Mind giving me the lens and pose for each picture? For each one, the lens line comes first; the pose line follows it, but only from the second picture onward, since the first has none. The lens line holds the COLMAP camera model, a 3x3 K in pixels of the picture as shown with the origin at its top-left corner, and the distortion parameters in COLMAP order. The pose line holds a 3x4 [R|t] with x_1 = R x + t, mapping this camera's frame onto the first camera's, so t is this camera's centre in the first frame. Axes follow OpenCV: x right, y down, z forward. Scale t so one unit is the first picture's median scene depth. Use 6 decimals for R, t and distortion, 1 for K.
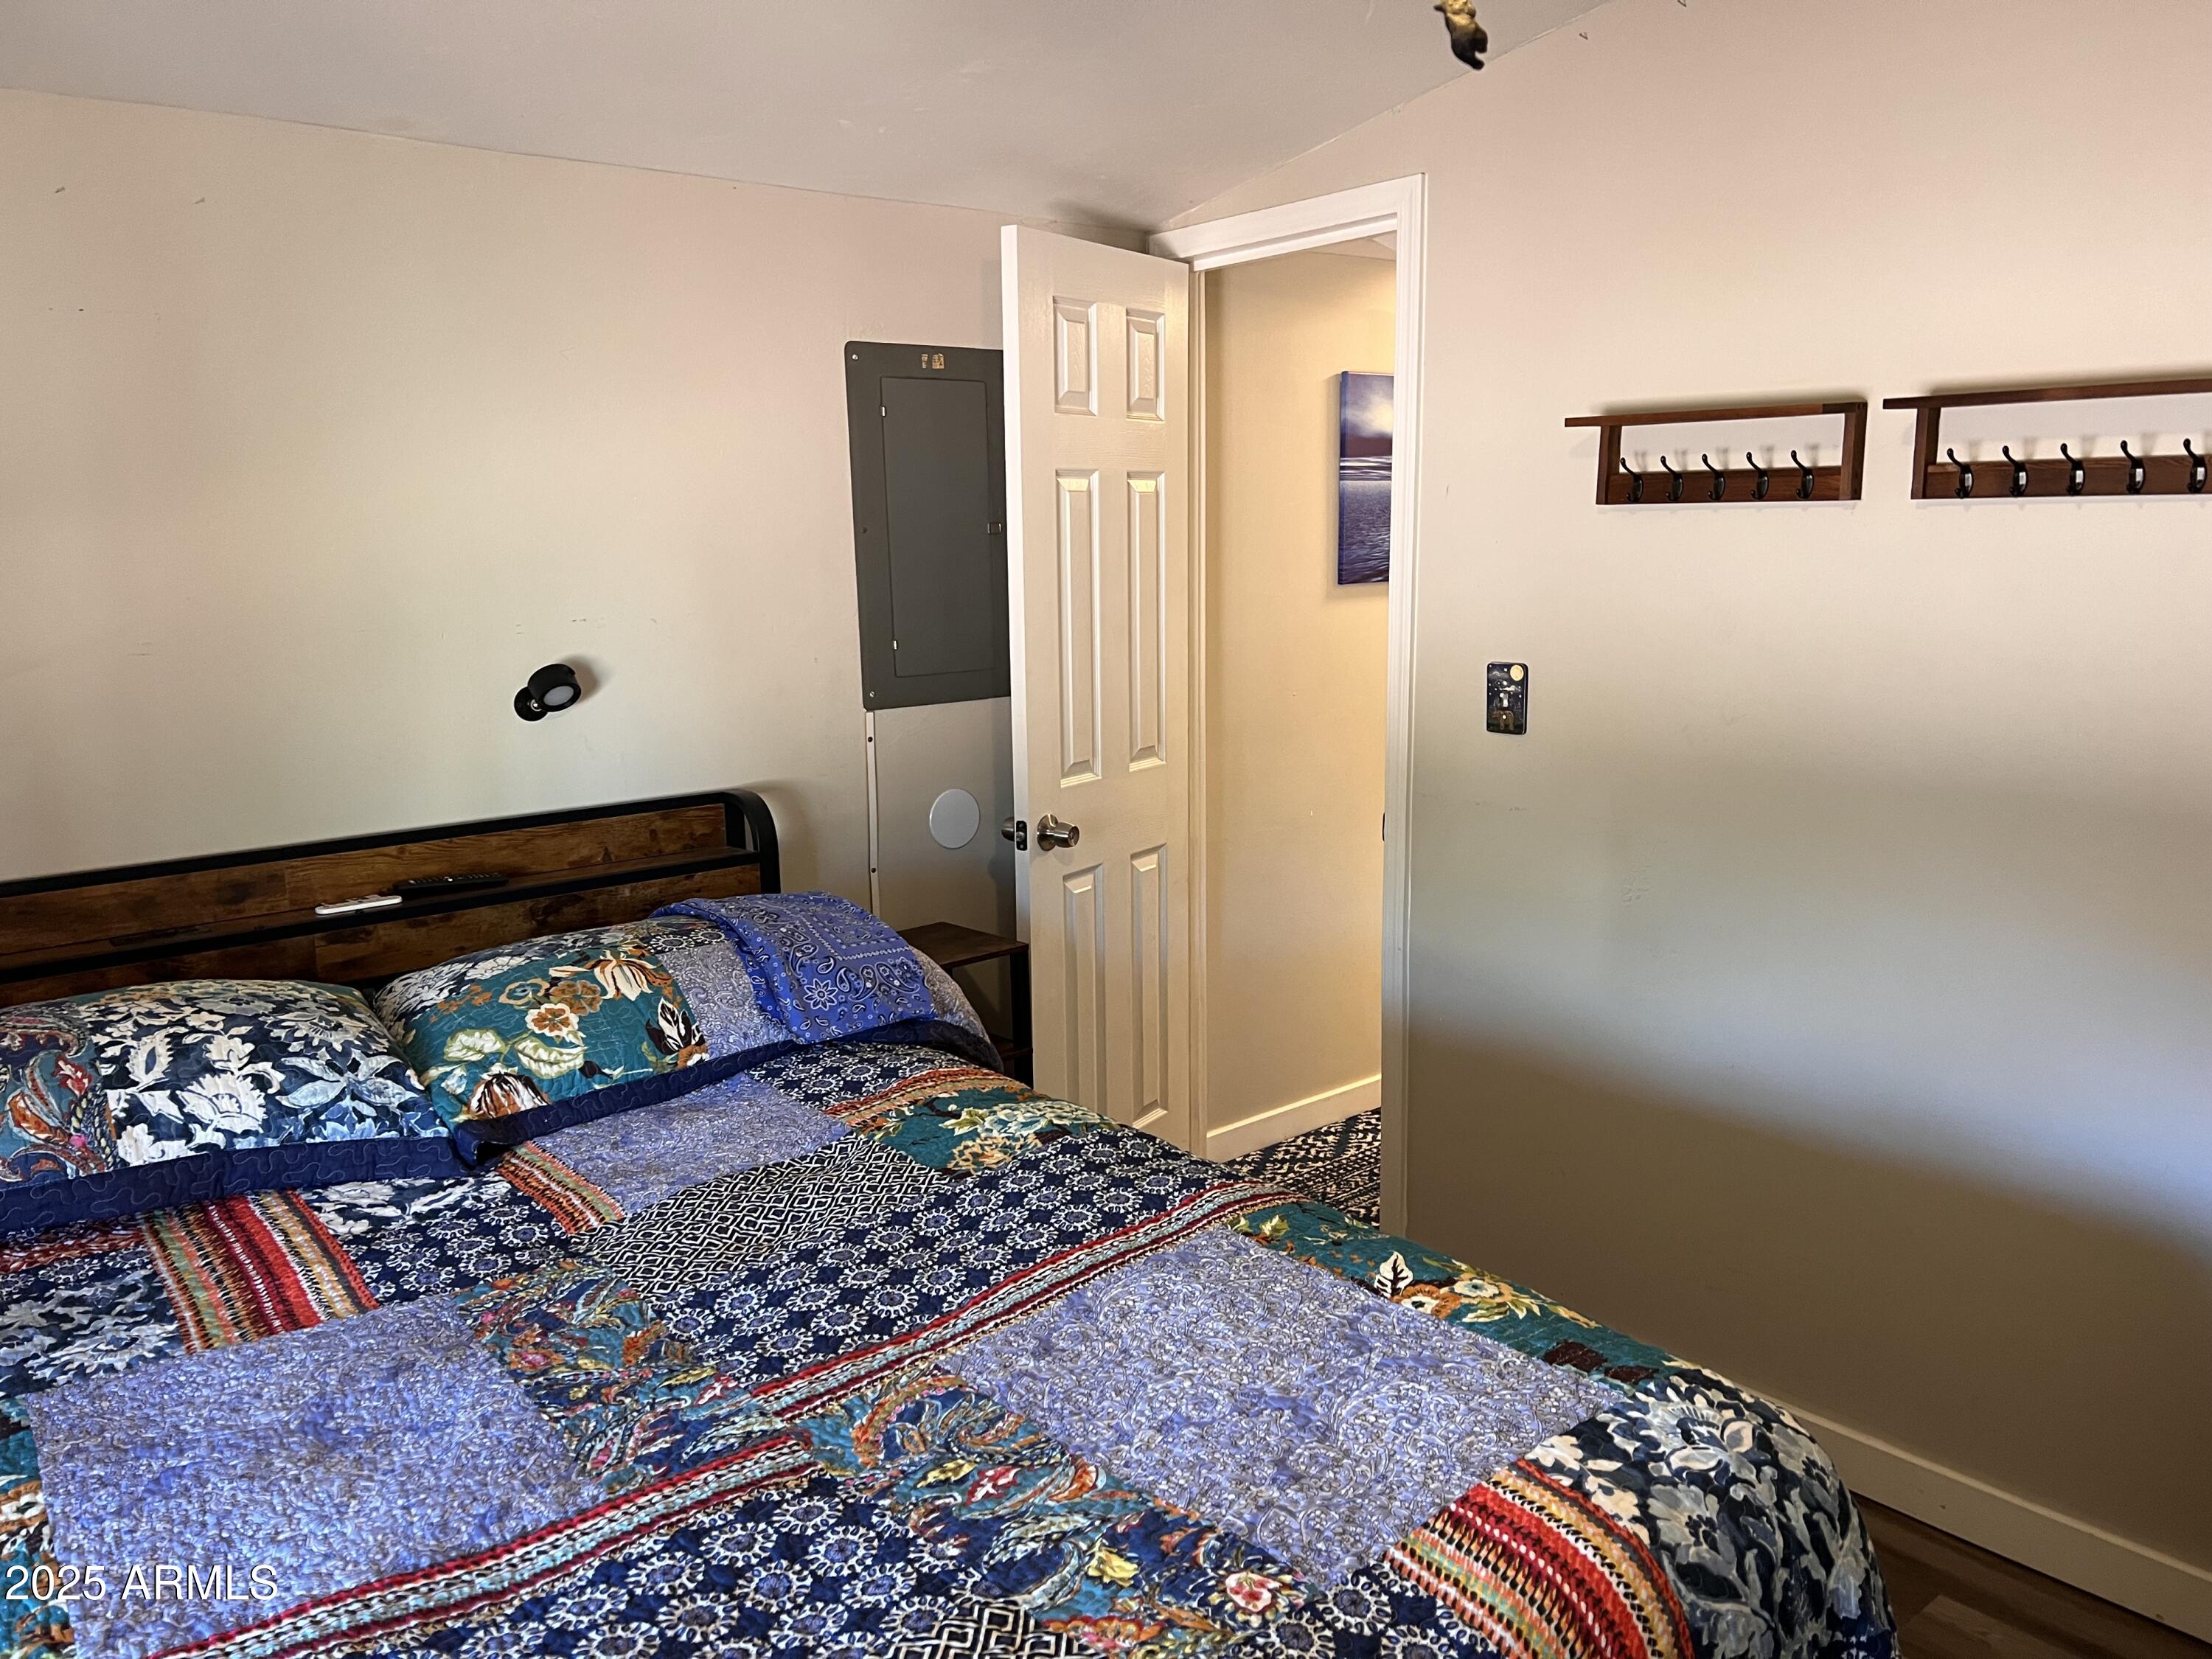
lens RADIAL K [[1676.5, 0, 1101.5], [0, 1676.5, 827.0], [0, 0, 1]] dist [0.068860, -0.055586]
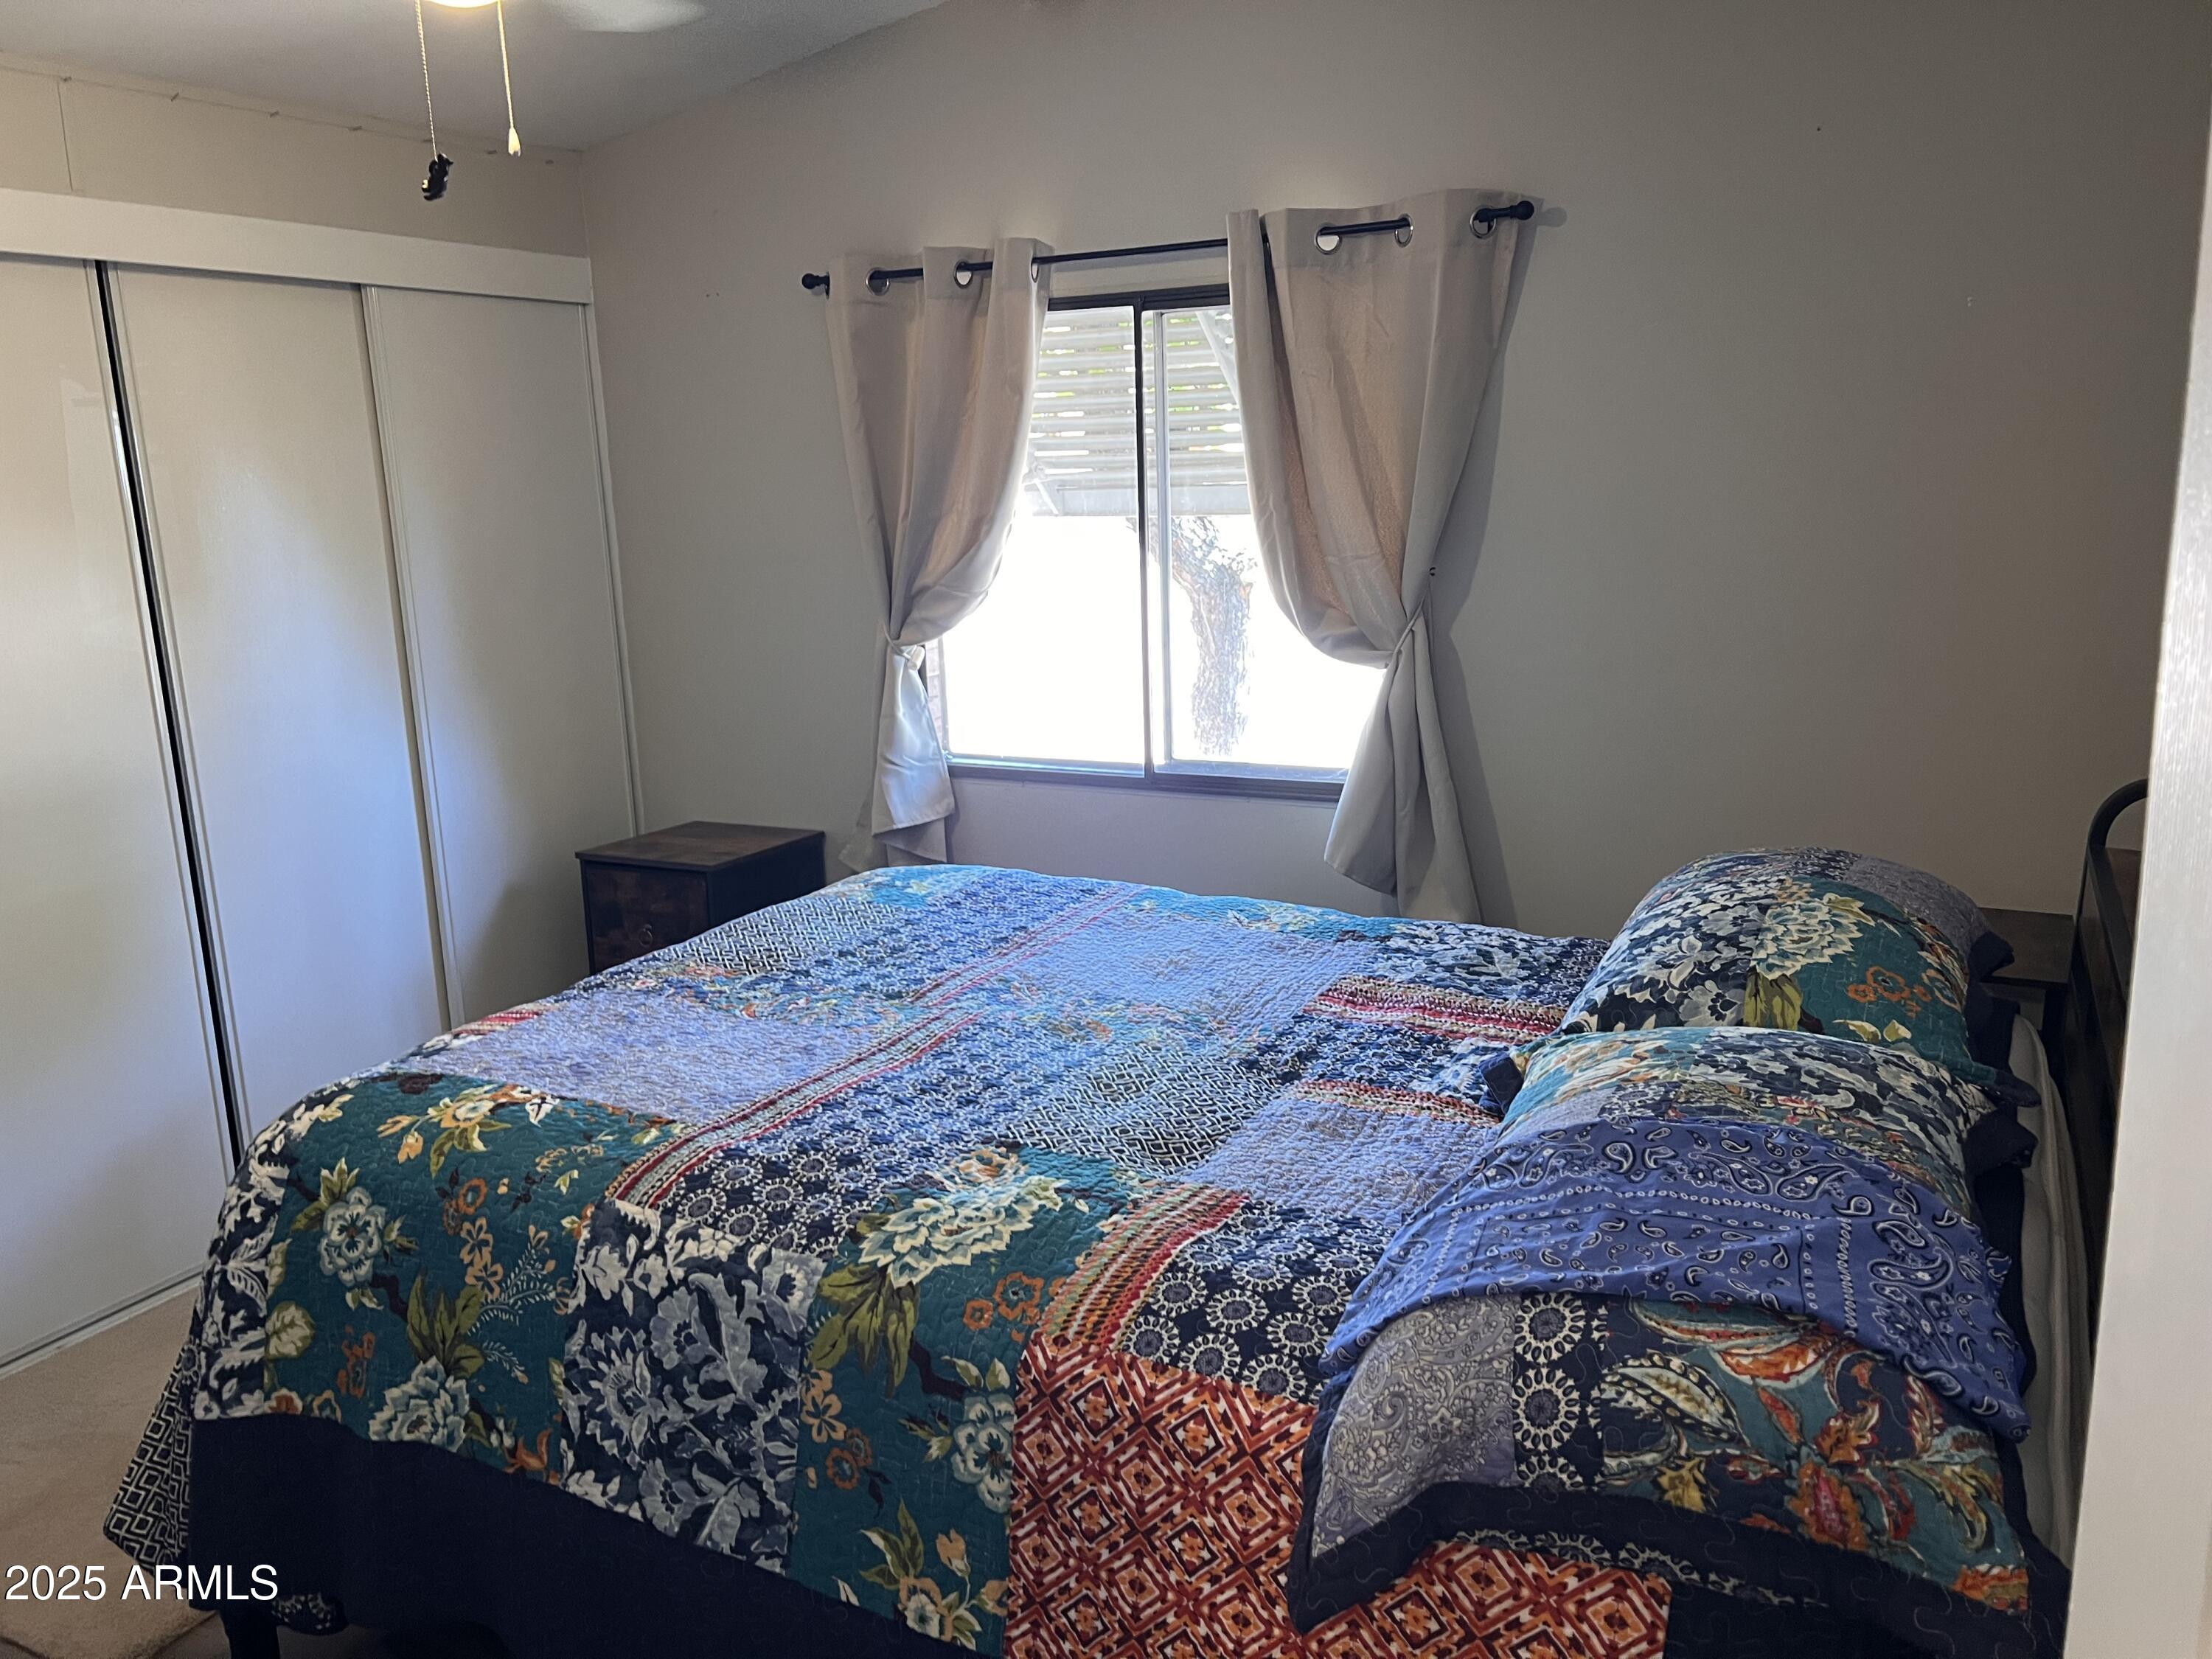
lens RADIAL K [[1676.5, 0, 1099.6], [0, 1676.5, 830.9], [0, 0, 1]] dist [0.068860, -0.055586]
pose [[-0.923341, 0.127614, -0.362154, 0.215466], [-0.020571, 0.925364, 0.378522, -0.380136], [0.383429, 0.356955, -0.851801, 2.094262]]
